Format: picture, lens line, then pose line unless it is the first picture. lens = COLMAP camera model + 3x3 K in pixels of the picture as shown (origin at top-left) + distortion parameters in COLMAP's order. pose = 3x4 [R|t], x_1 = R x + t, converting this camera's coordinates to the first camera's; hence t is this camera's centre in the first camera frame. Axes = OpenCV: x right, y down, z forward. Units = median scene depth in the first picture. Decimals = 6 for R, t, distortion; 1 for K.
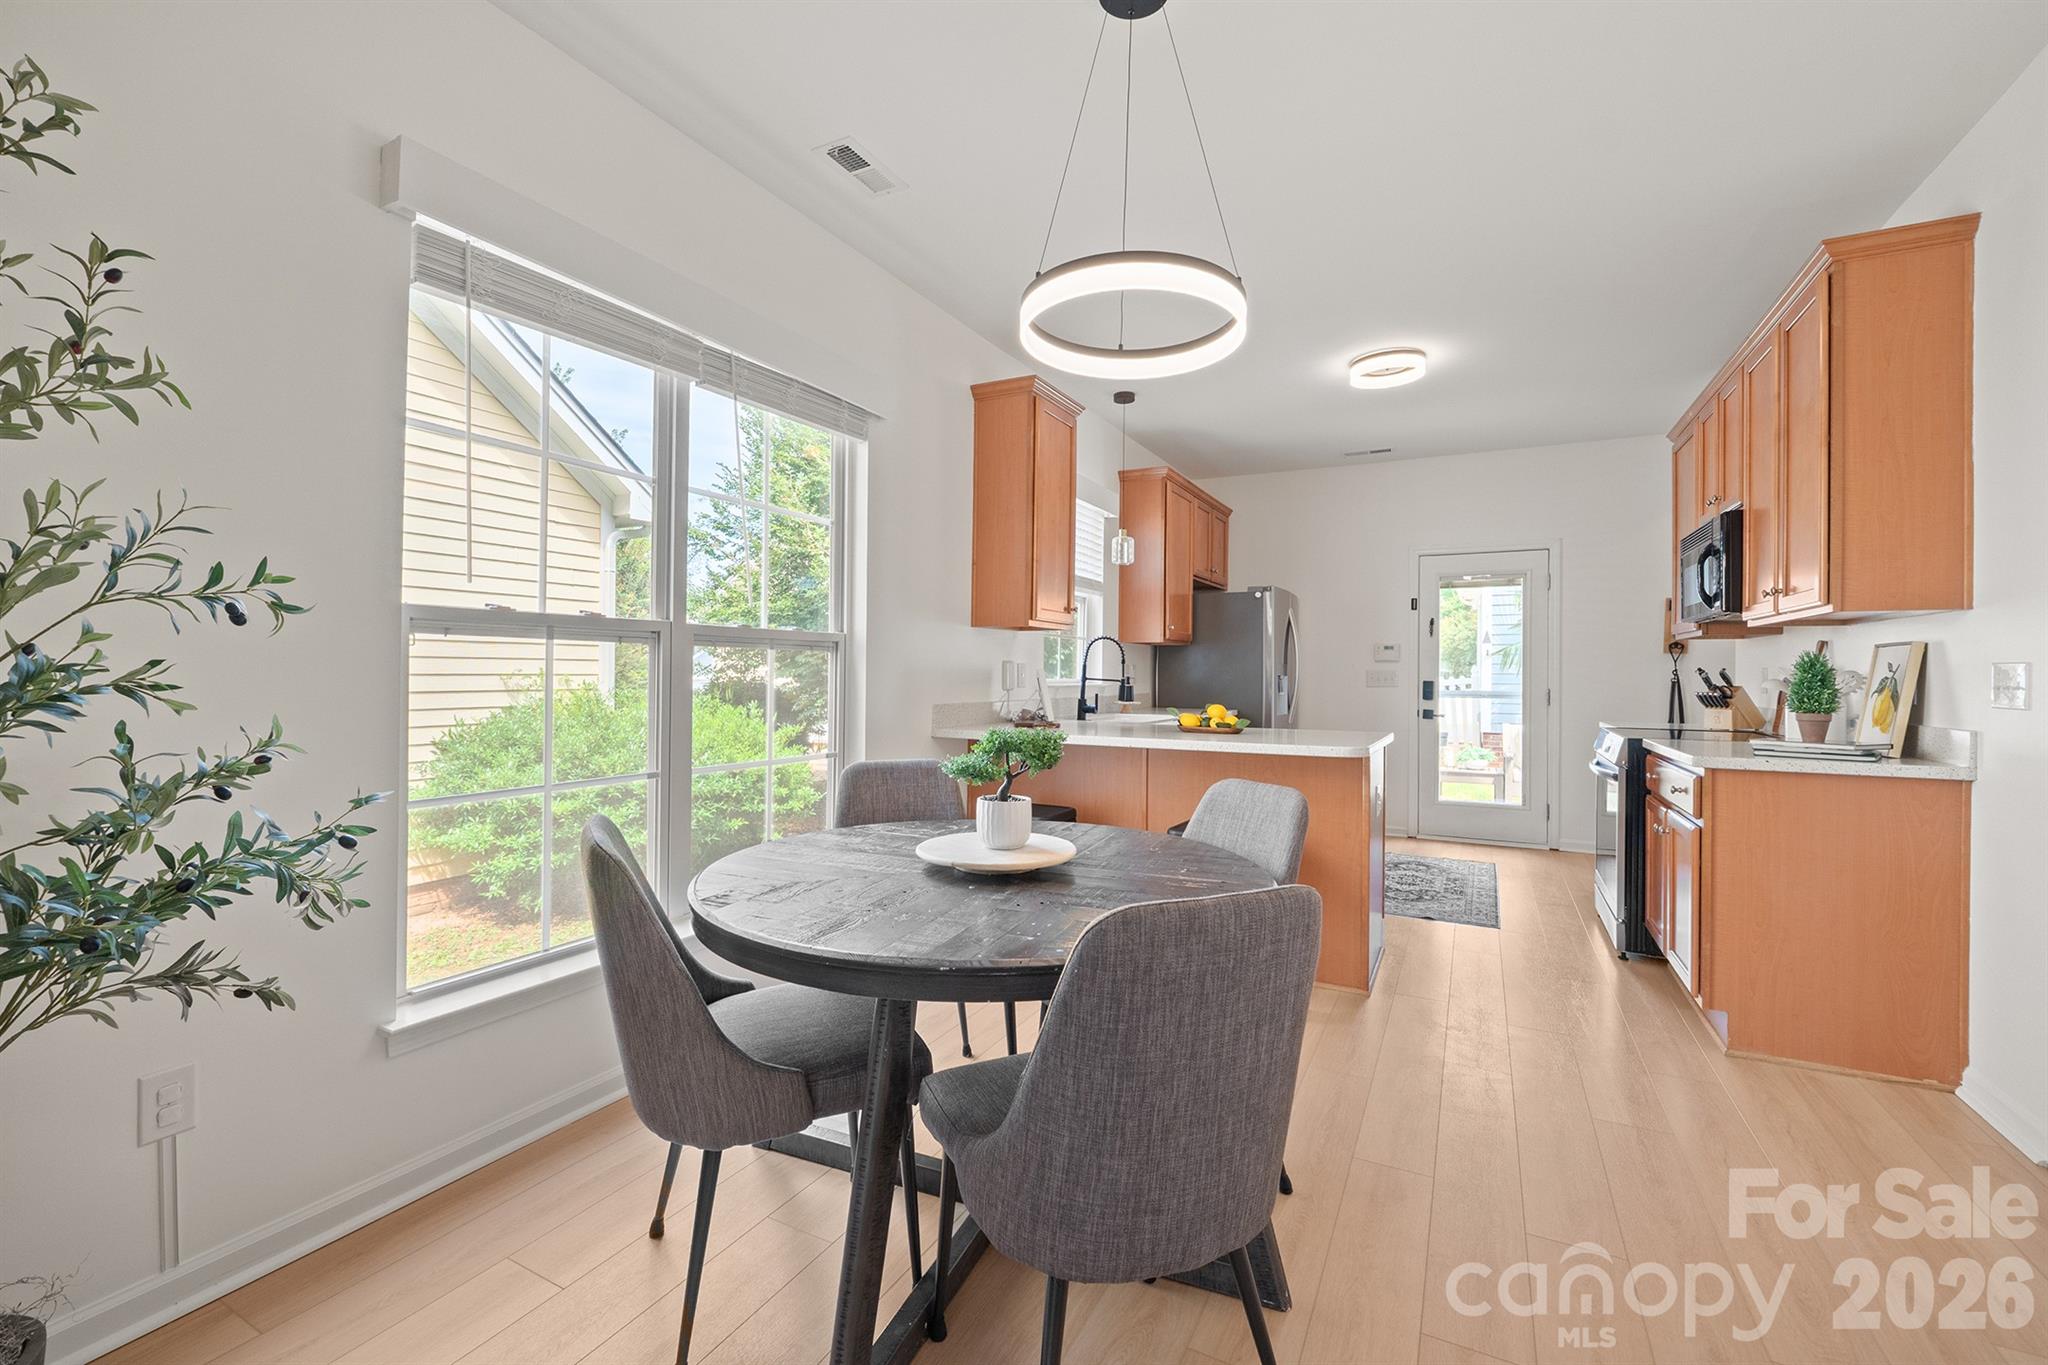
lens RADIAL K [[852.7, 0, 1027.8], [0, 852.7, 666.3], [0, 0, 1]] dist [-0.007178, -0.000141]
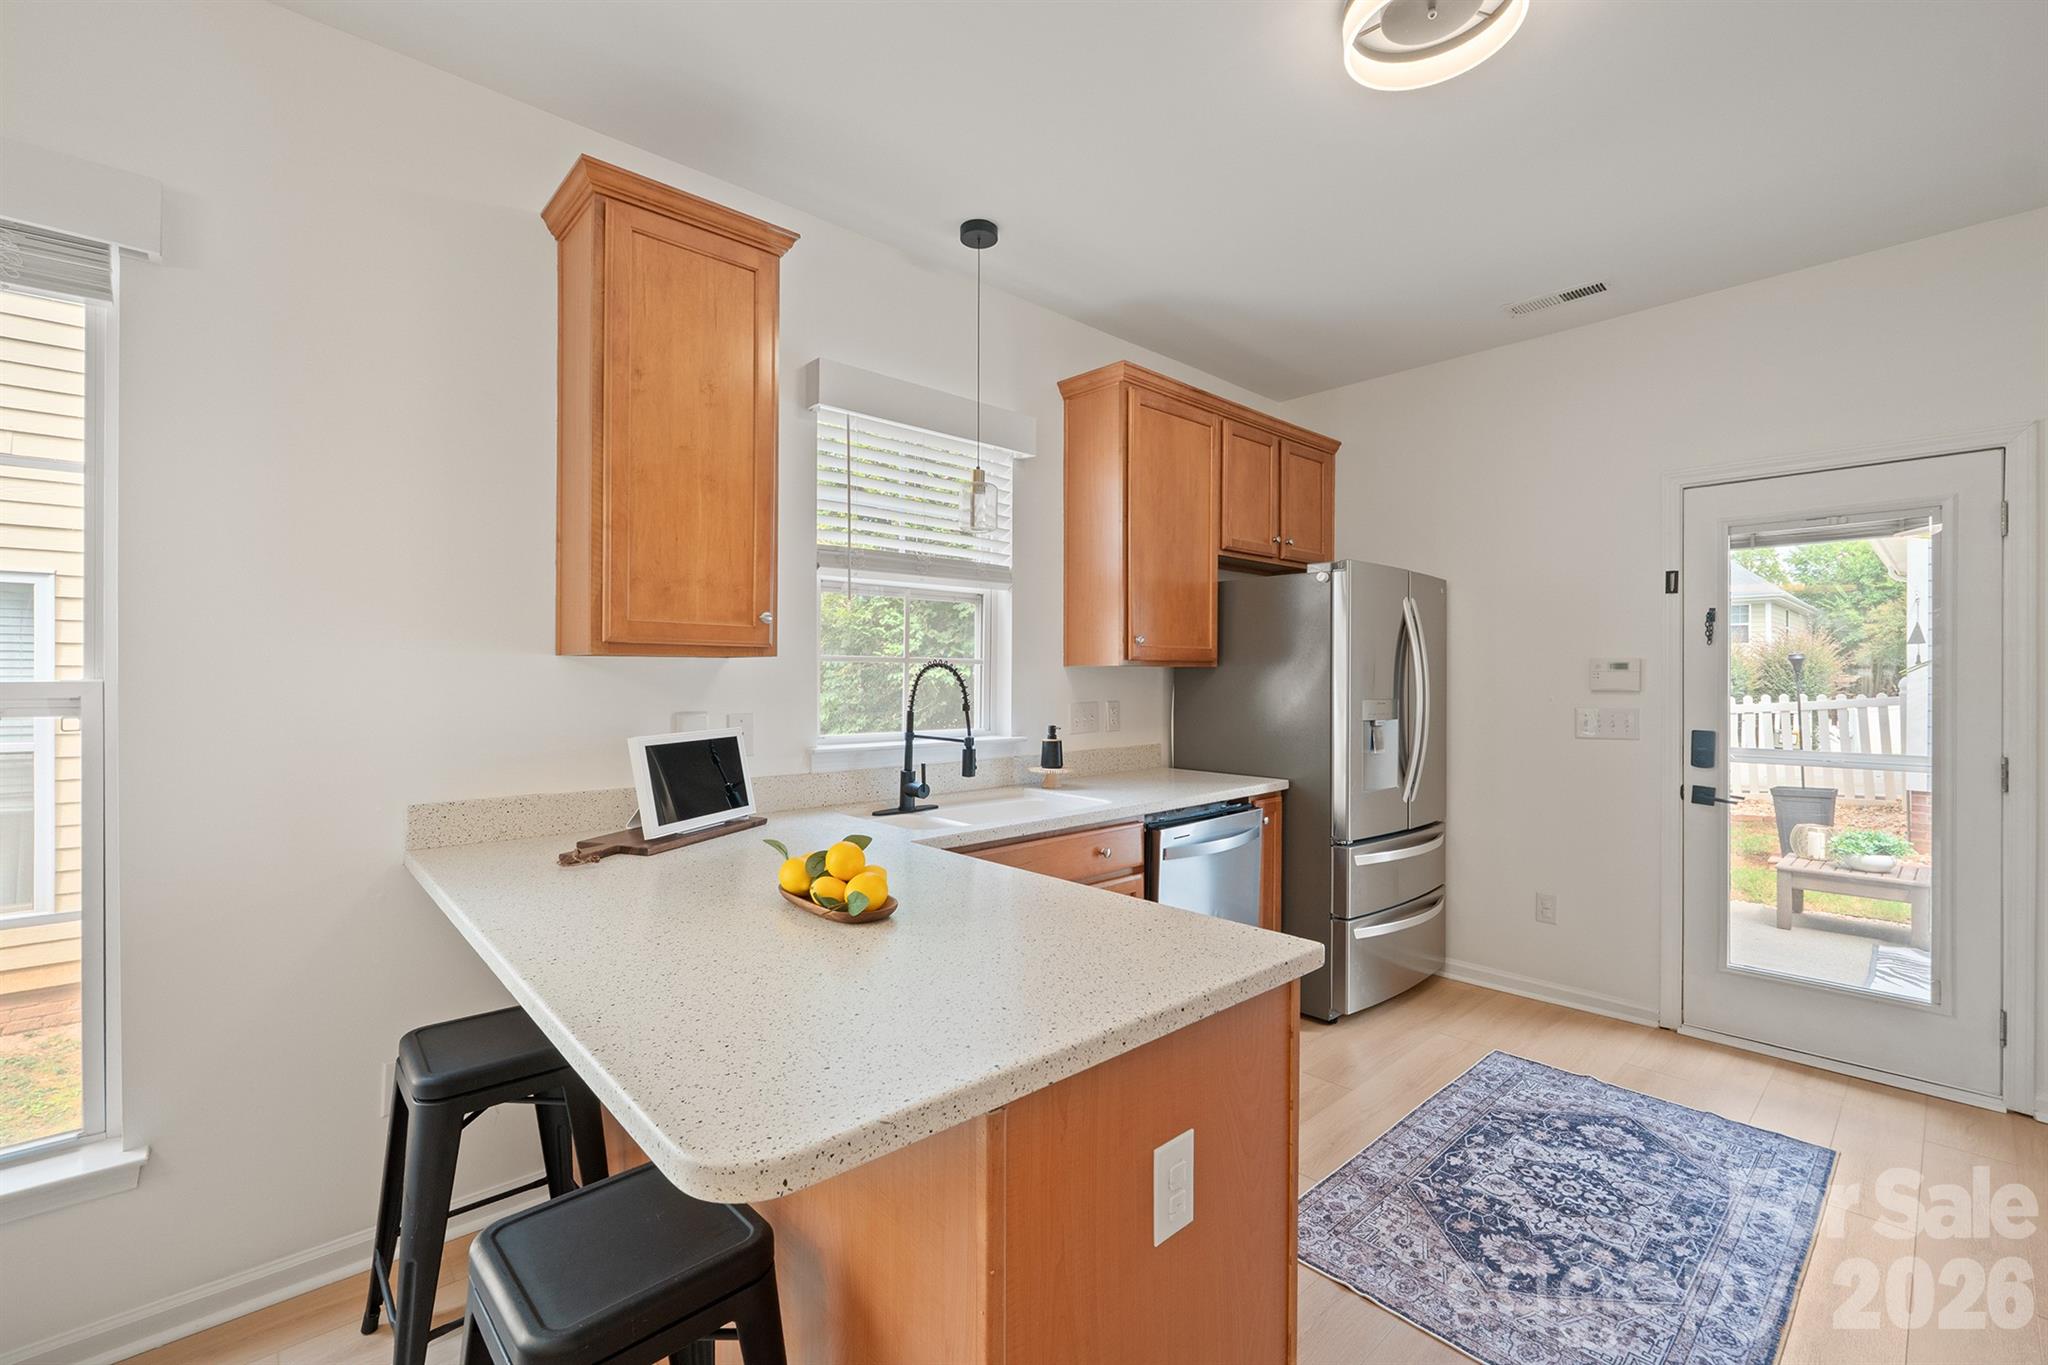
lens RADIAL K [[882.9, 0, 1003.0], [0, 882.9, 674.9], [0, 0, 1]] dist [-0.008048, -0.000209]
pose [[0.939190, -0.006073, -0.343344, 0.545673], [0.008530, 0.999948, 0.005646, -0.049235], [0.343292, -0.008231, 0.939193, 0.764287]]
